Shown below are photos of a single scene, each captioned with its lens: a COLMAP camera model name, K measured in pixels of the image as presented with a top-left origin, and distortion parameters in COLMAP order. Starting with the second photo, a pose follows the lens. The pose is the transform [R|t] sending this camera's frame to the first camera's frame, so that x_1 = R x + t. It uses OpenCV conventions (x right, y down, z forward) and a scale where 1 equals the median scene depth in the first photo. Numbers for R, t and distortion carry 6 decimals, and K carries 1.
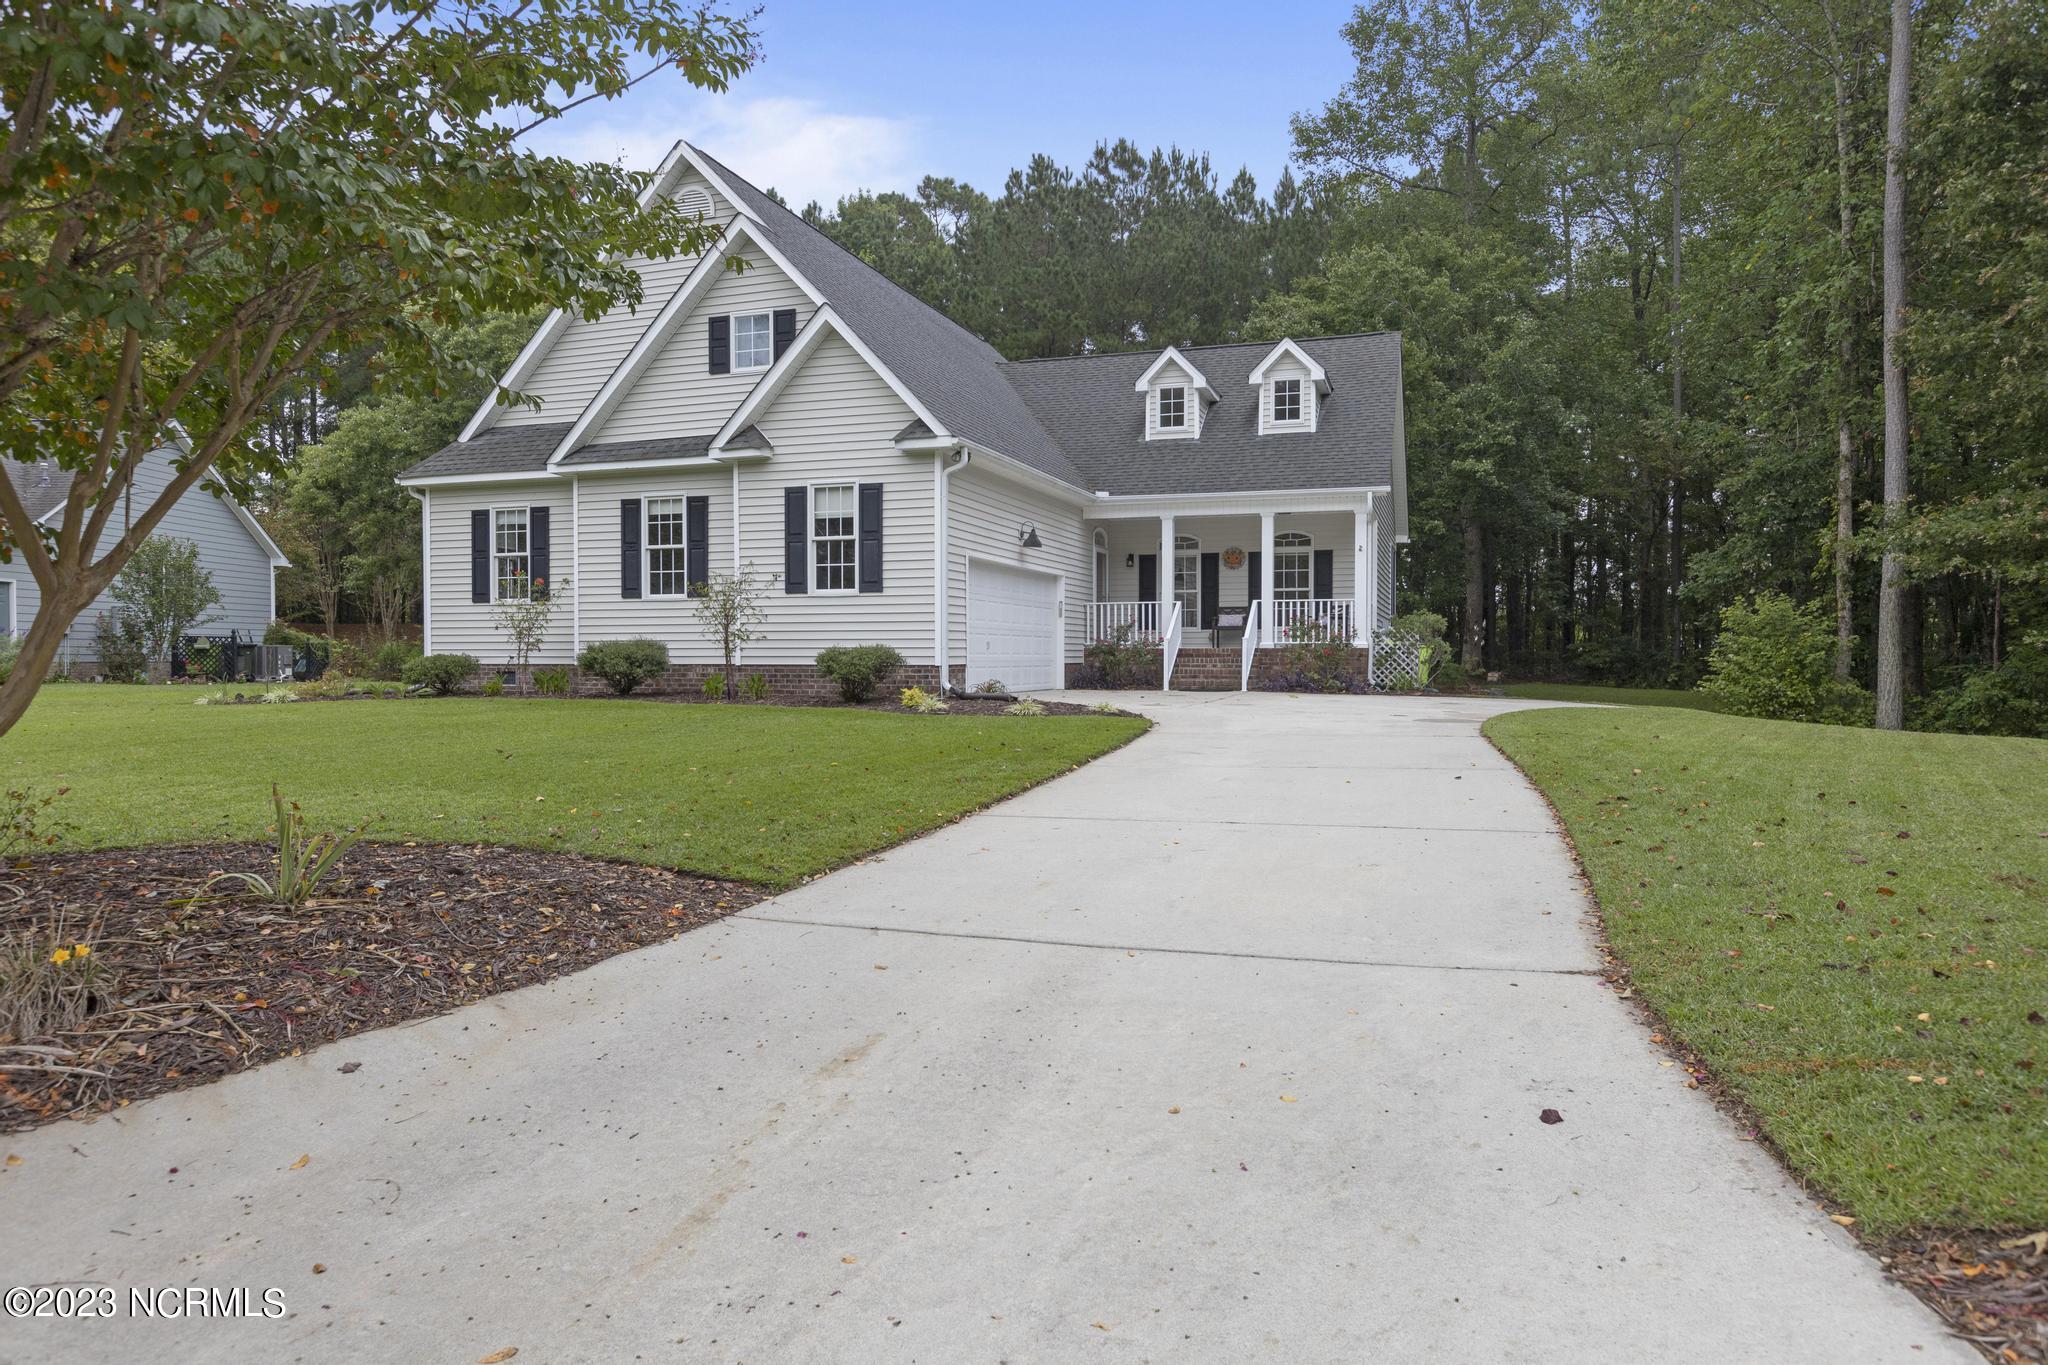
lens RADIAL K [[1348.8, 0, 1024.0], [0, 1348.8, 682.5], [0, 0, 1]] dist [0.000163, -0.000009]
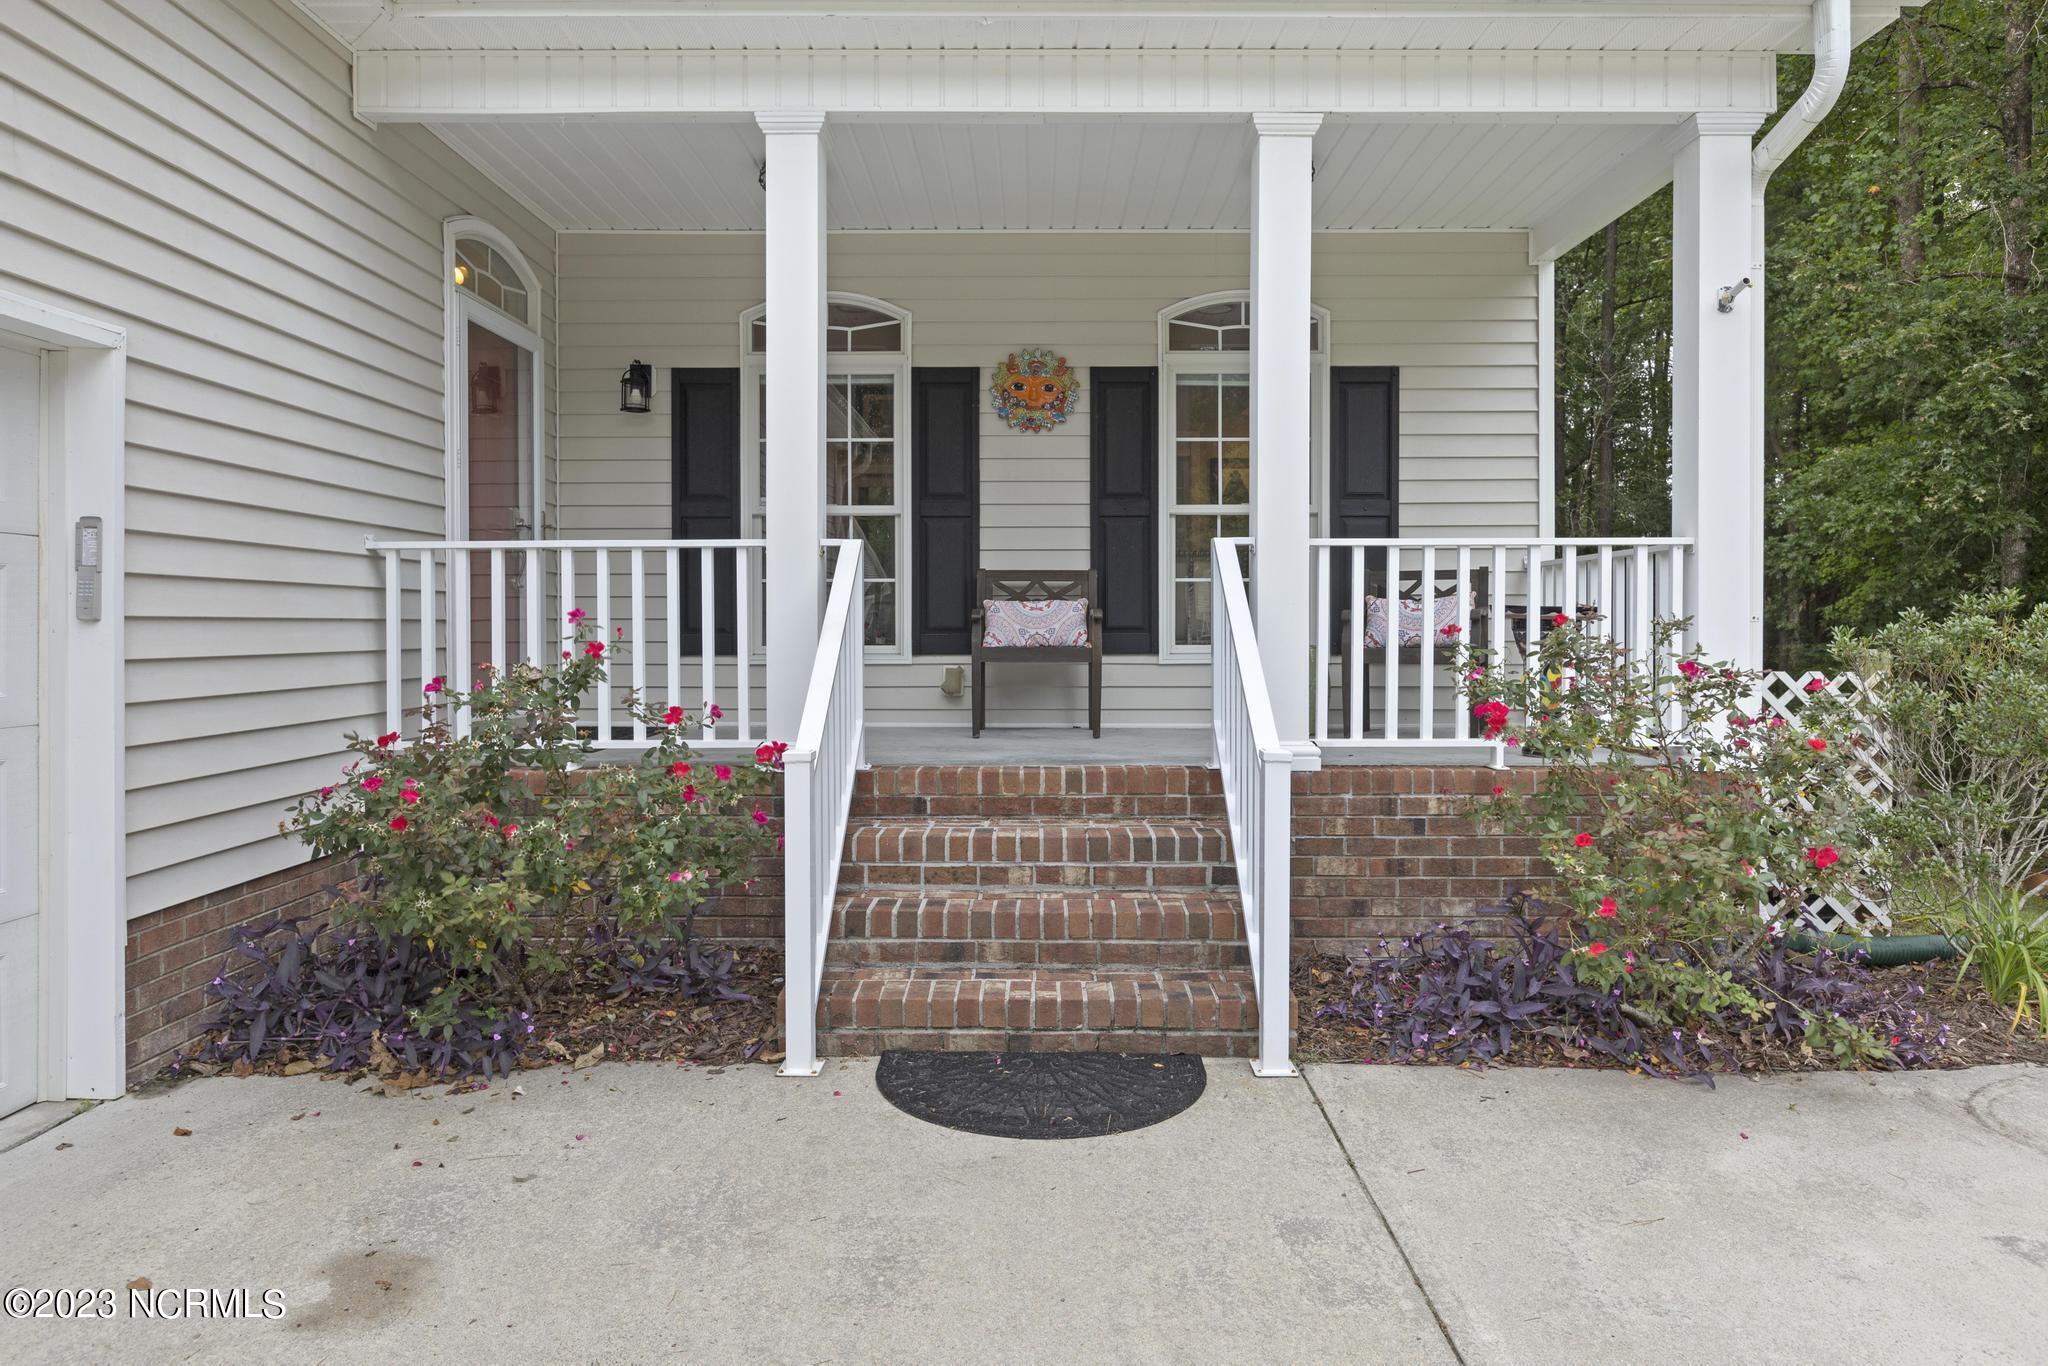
lens RADIAL K [[1263.6, 0, 1027.2], [0, 1263.6, 641.0], [0, 0, 1]] dist [0.002892, 0.000725]
pose [[0.948828, -0.001896, 0.315787, 0.075484], [0.002724, 0.999994, -0.002180, -0.042268], [-0.315781, 0.002929, 0.948828, 0.769905]]
